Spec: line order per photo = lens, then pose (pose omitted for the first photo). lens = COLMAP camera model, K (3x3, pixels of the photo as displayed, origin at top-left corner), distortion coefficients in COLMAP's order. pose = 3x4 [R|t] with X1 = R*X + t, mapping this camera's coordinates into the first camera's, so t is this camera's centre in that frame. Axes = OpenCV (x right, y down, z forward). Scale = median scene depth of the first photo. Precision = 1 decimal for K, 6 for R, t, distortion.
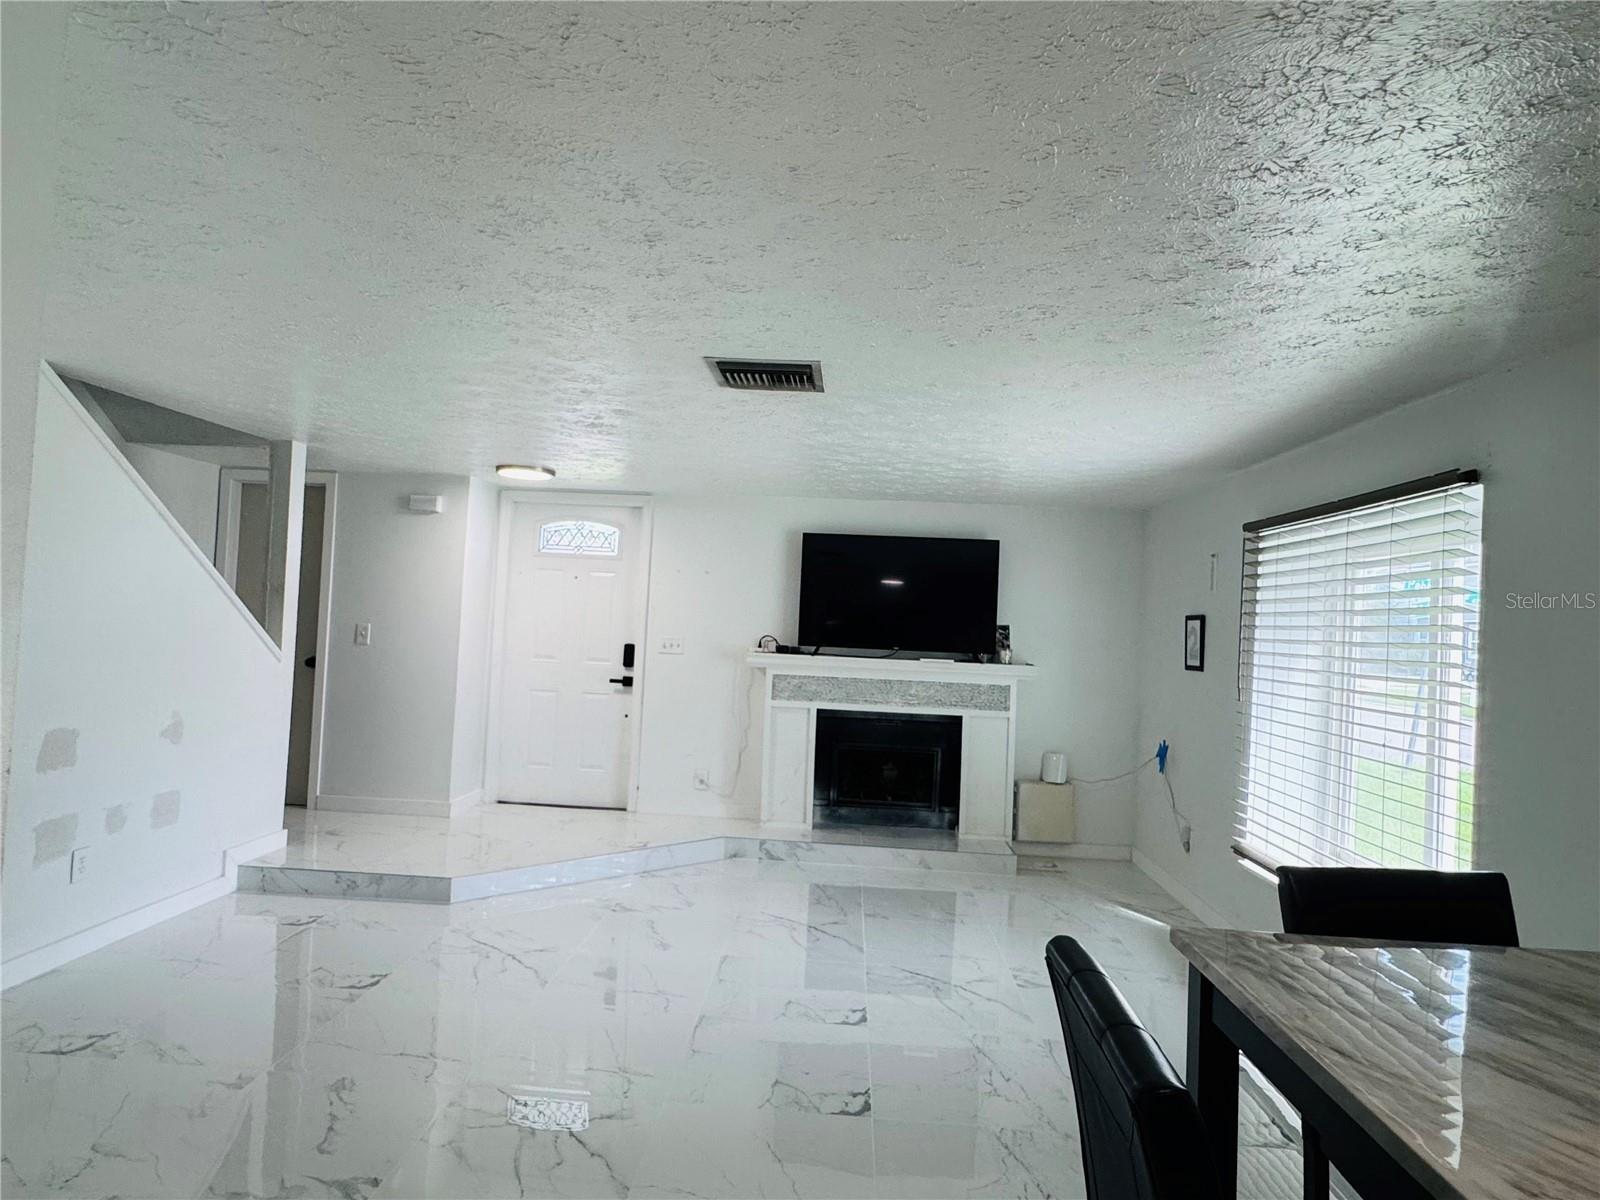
lens RADIAL K [[926.6, 0, 797.1], [0, 926.6, 601.2], [0, 0, 1]] dist [-0.003105, -0.004155]
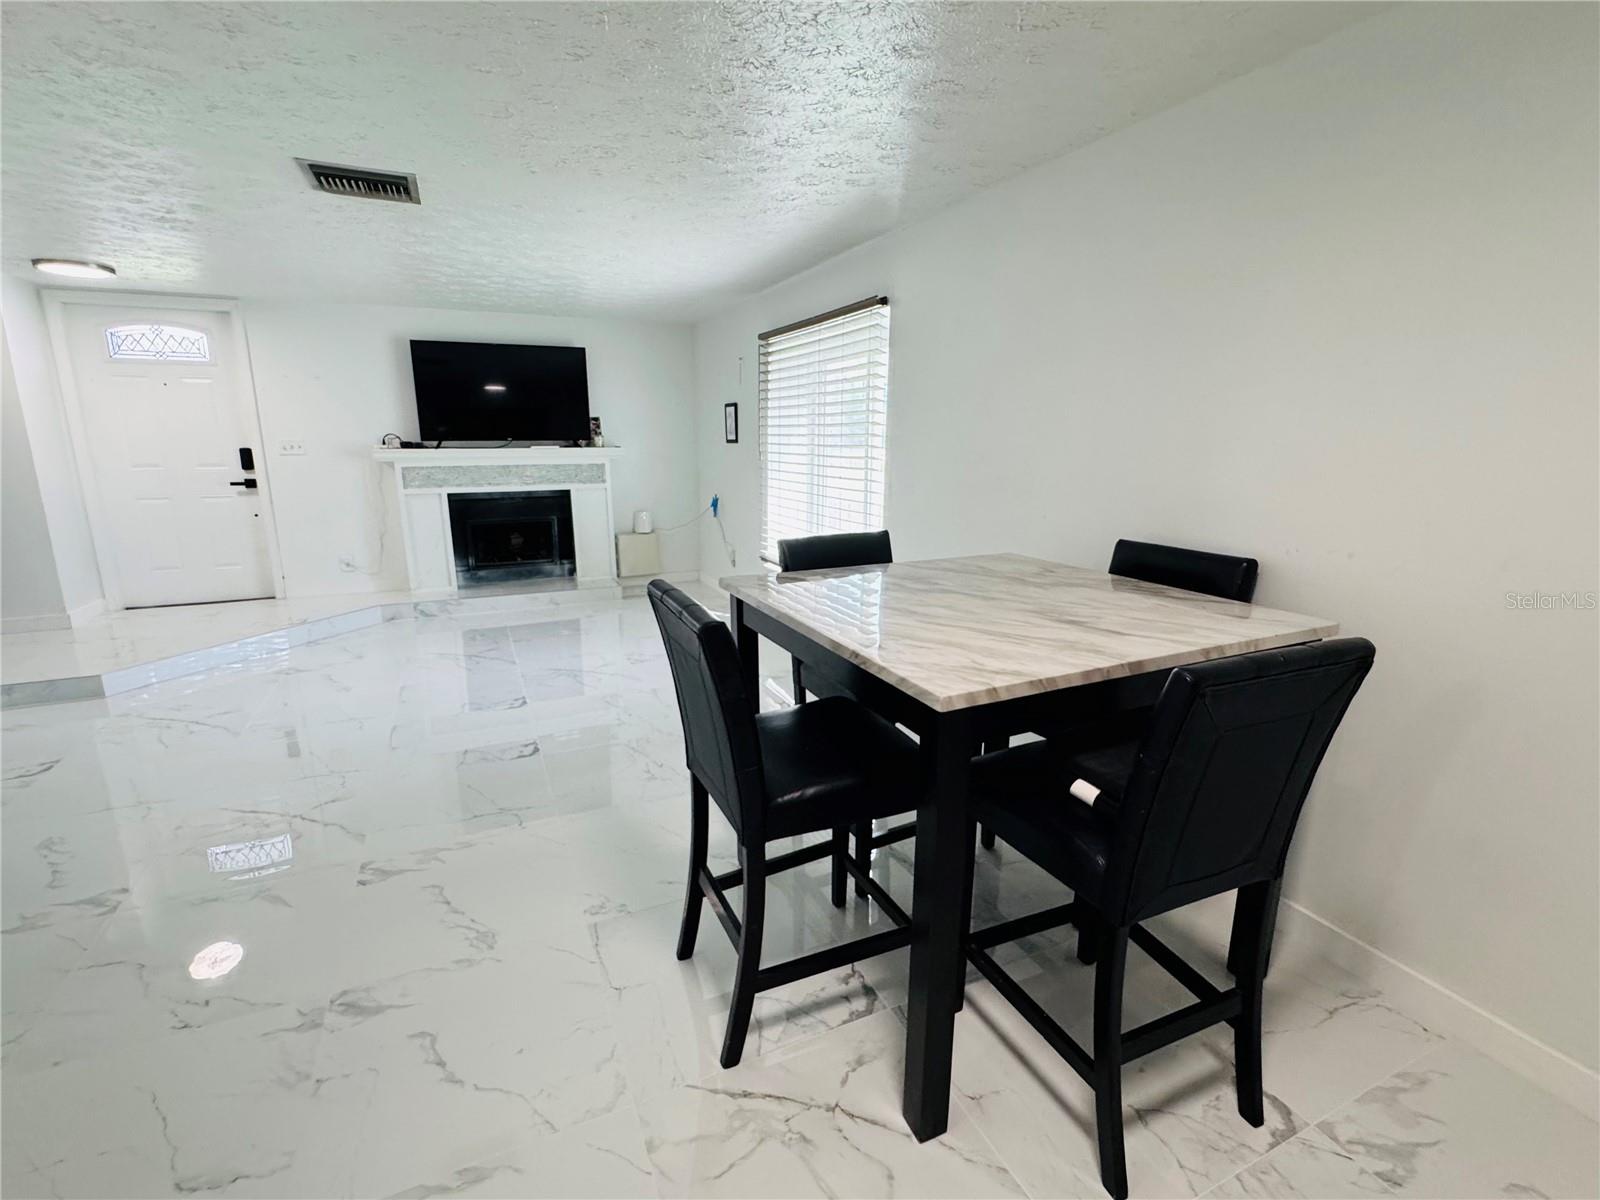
lens RADIAL K [[737.8, 0, 797.8], [0, 737.8, 604.7], [0, 0, 1]] dist [-0.003906, 0.000559]
pose [[0.883716, -0.145949, 0.444684, -0.032765], [0.028300, 0.965059, 0.260499, 0.026734], [-0.467166, -0.217623, 0.856969, -0.101927]]
